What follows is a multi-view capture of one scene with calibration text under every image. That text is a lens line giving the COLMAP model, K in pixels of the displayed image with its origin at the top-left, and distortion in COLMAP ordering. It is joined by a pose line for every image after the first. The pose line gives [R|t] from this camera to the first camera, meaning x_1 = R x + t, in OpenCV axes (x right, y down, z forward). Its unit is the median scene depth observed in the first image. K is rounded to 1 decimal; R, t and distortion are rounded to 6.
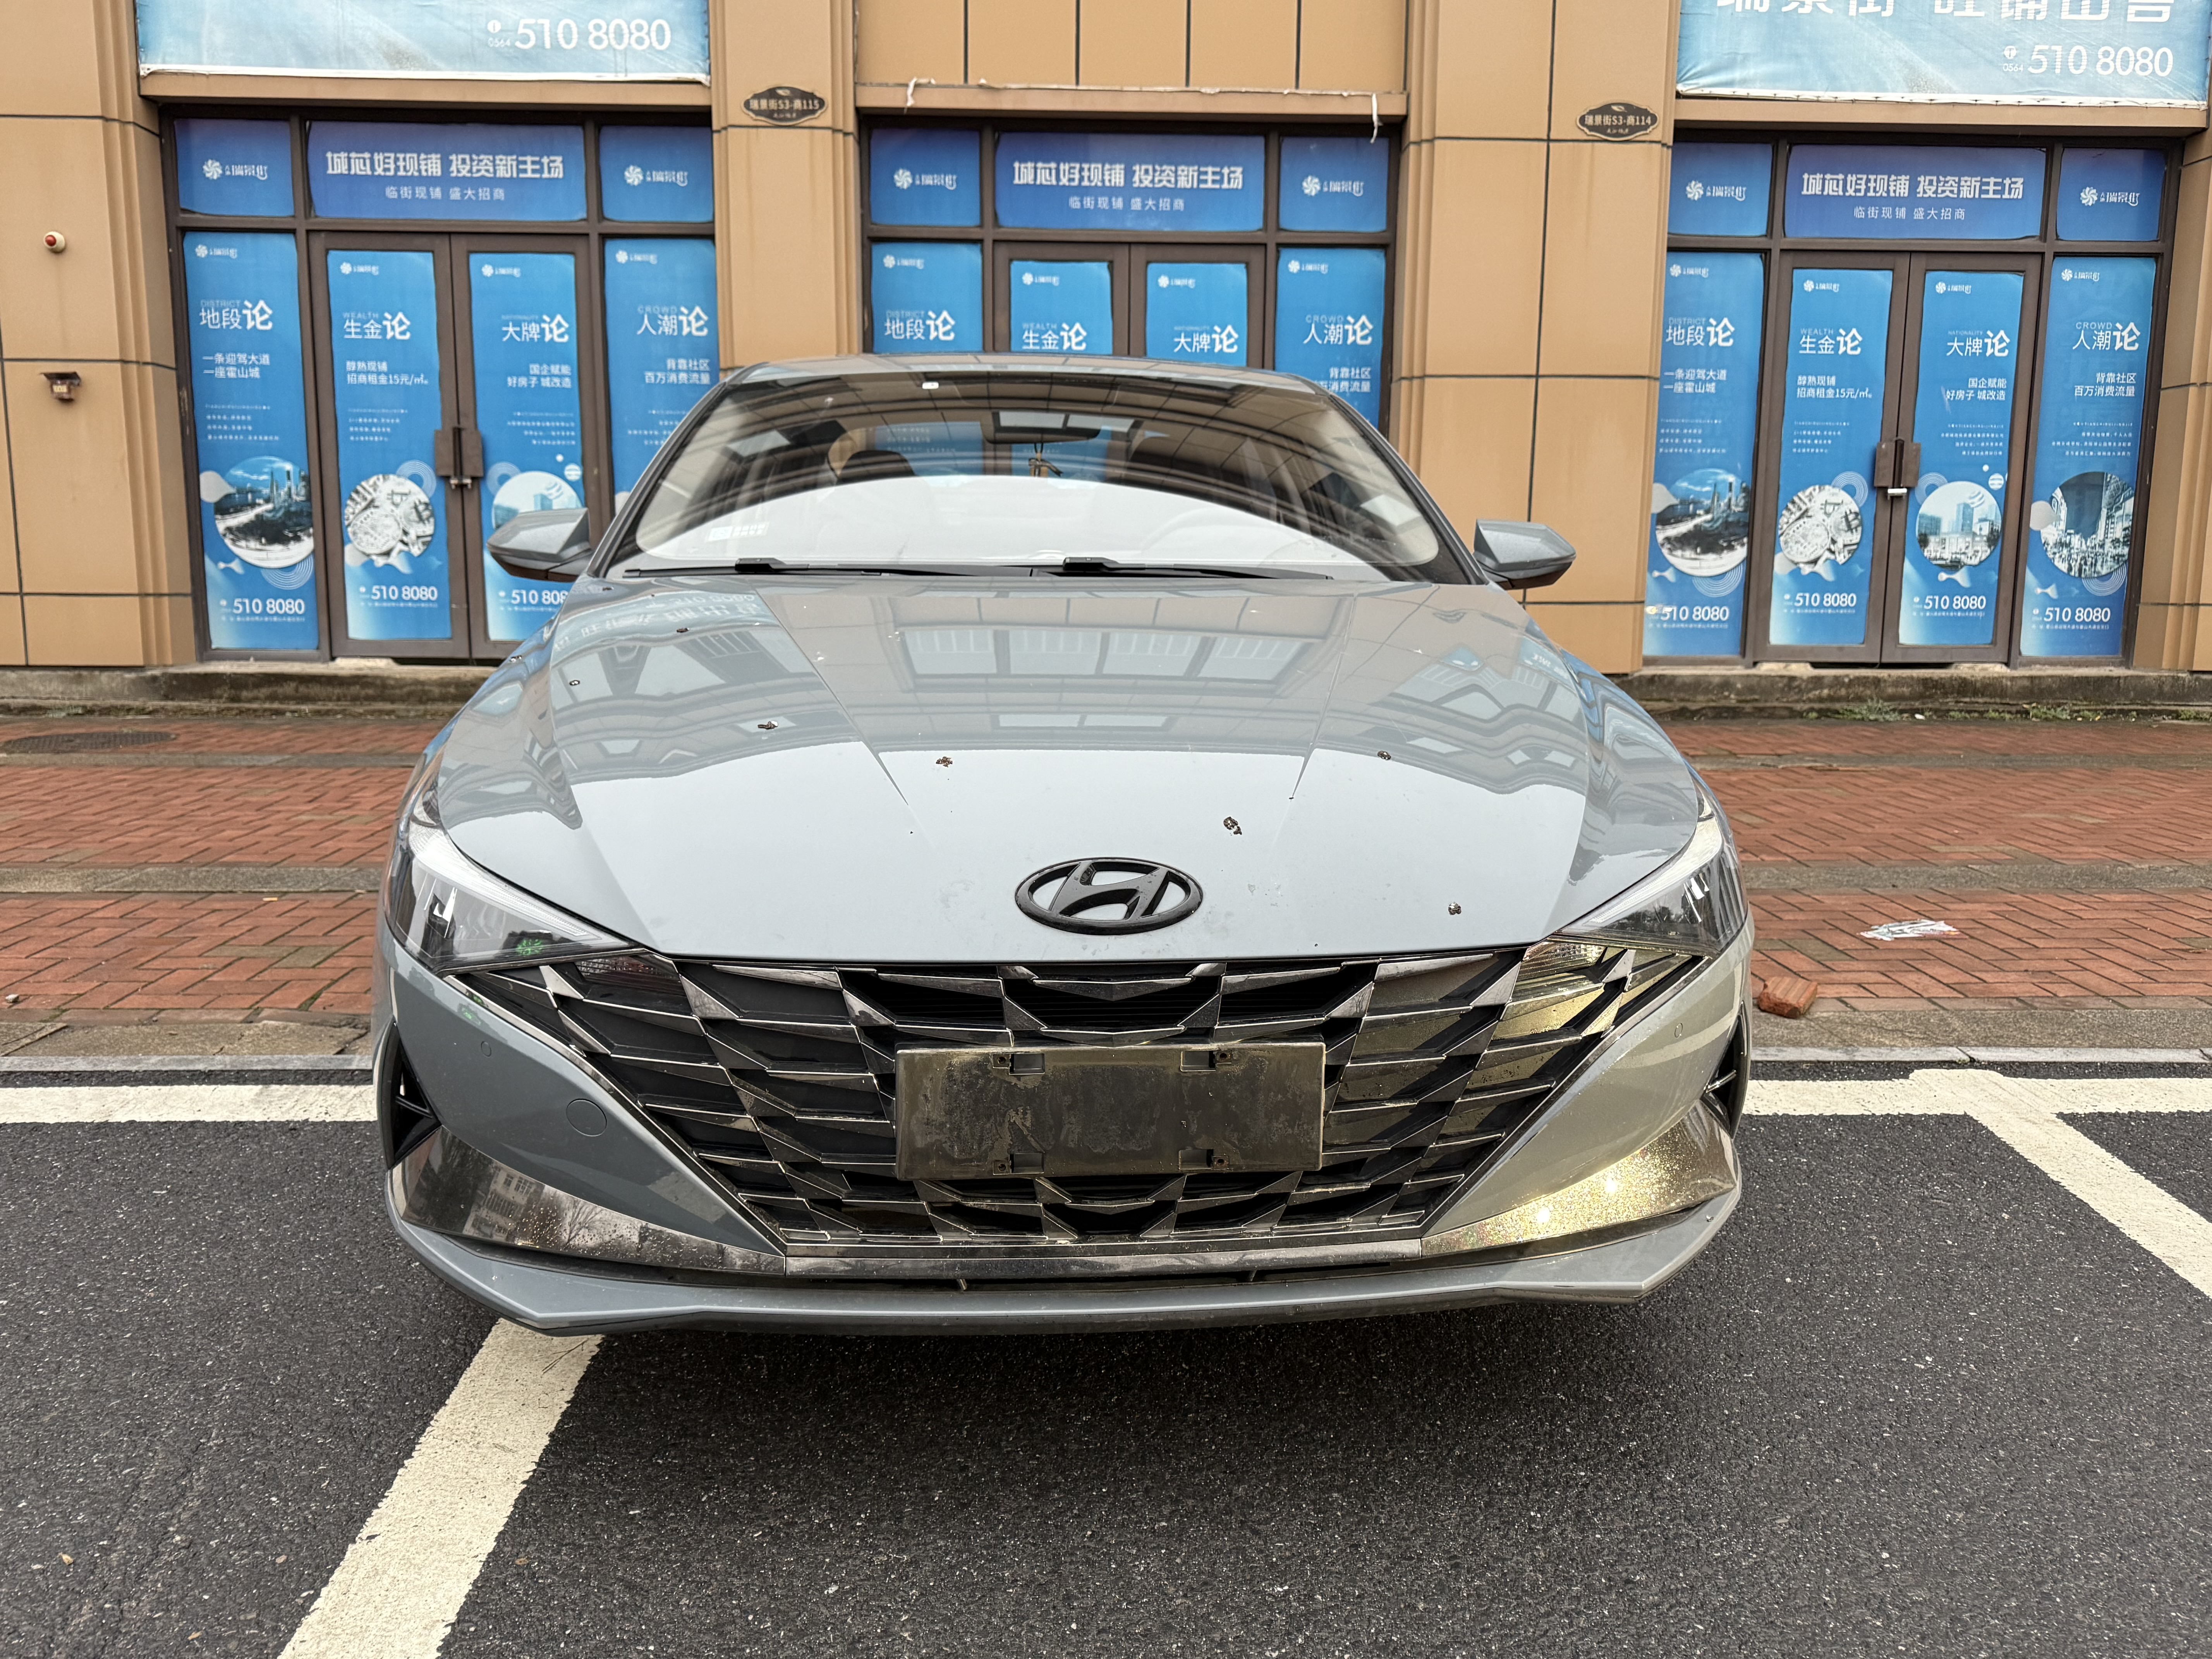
lens RADIAL K [[1506.8, 0, 1106.2], [0, 1506.8, 748.5], [0, 0, 1]] dist [-0.003084, -0.002208]
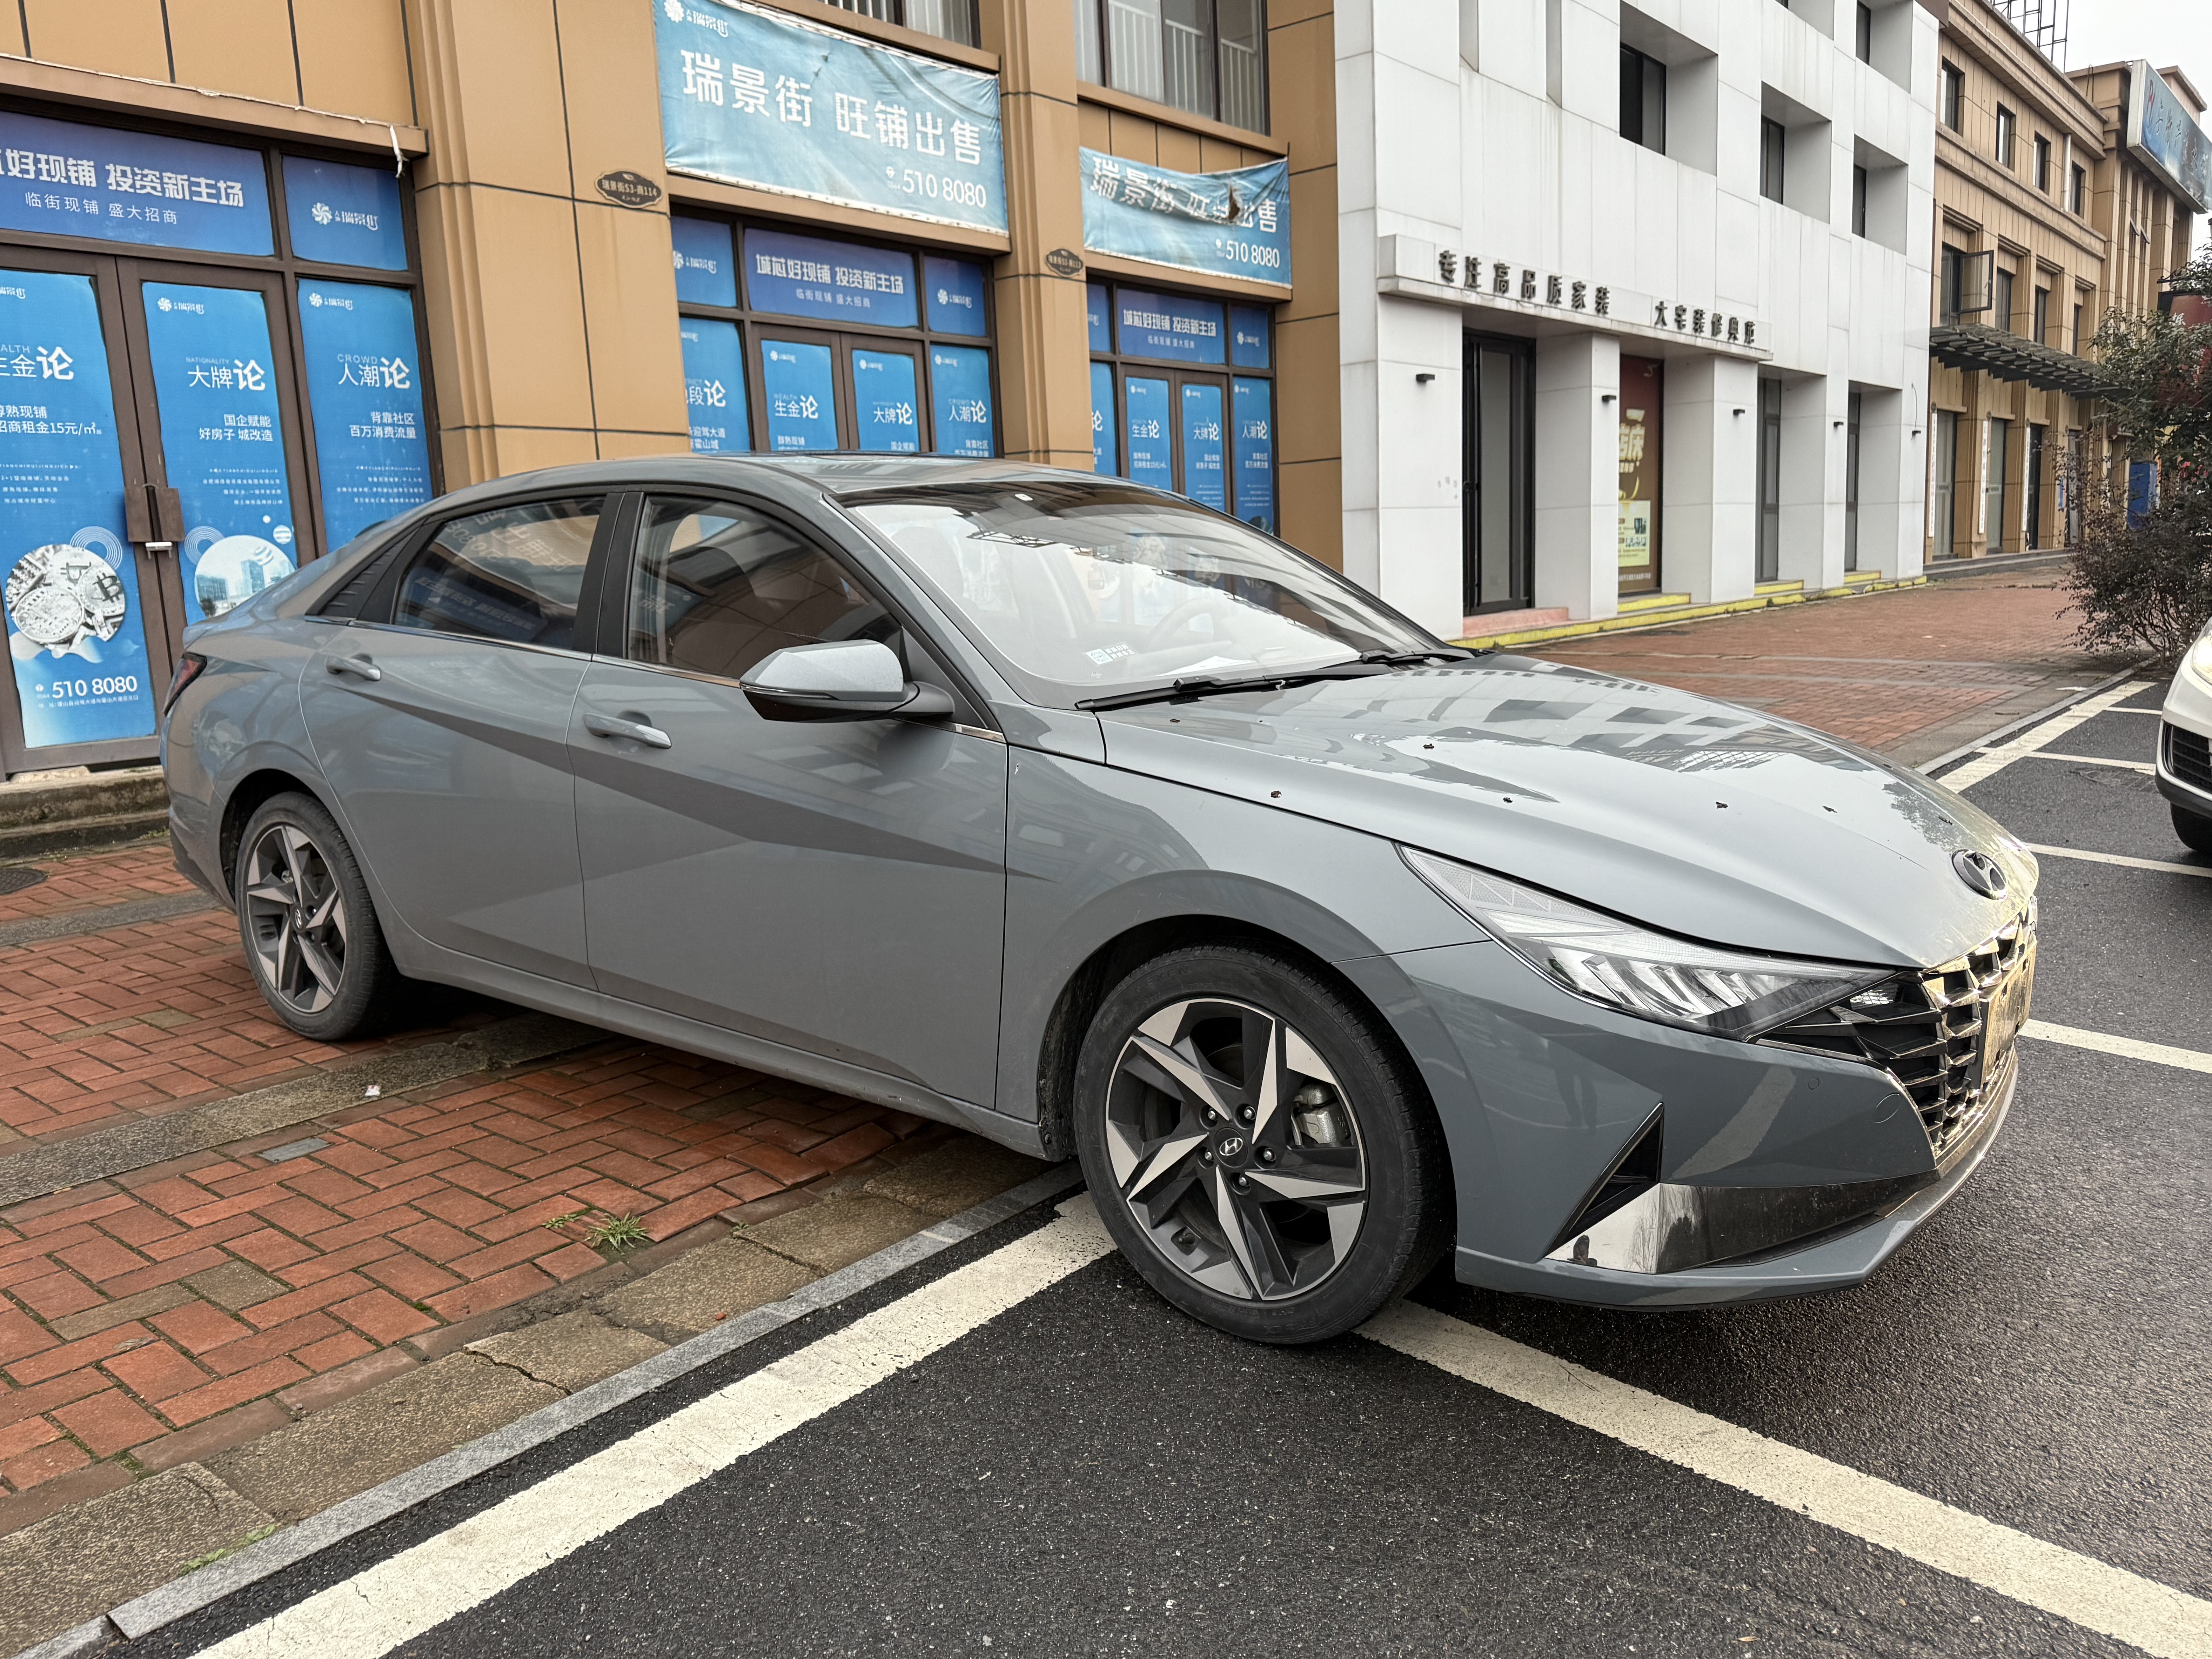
lens RADIAL K [[1648.4, 0, 1100.9], [0, 1648.4, 843.9], [0, 0, 1]] dist [0.007687, -0.007256]
pose [[0.654960, -0.164867, 0.737459, -0.790080], [0.154862, 0.984481, 0.082554, -0.007446], [-0.739625, 0.060135, 0.670327, -0.013862]]
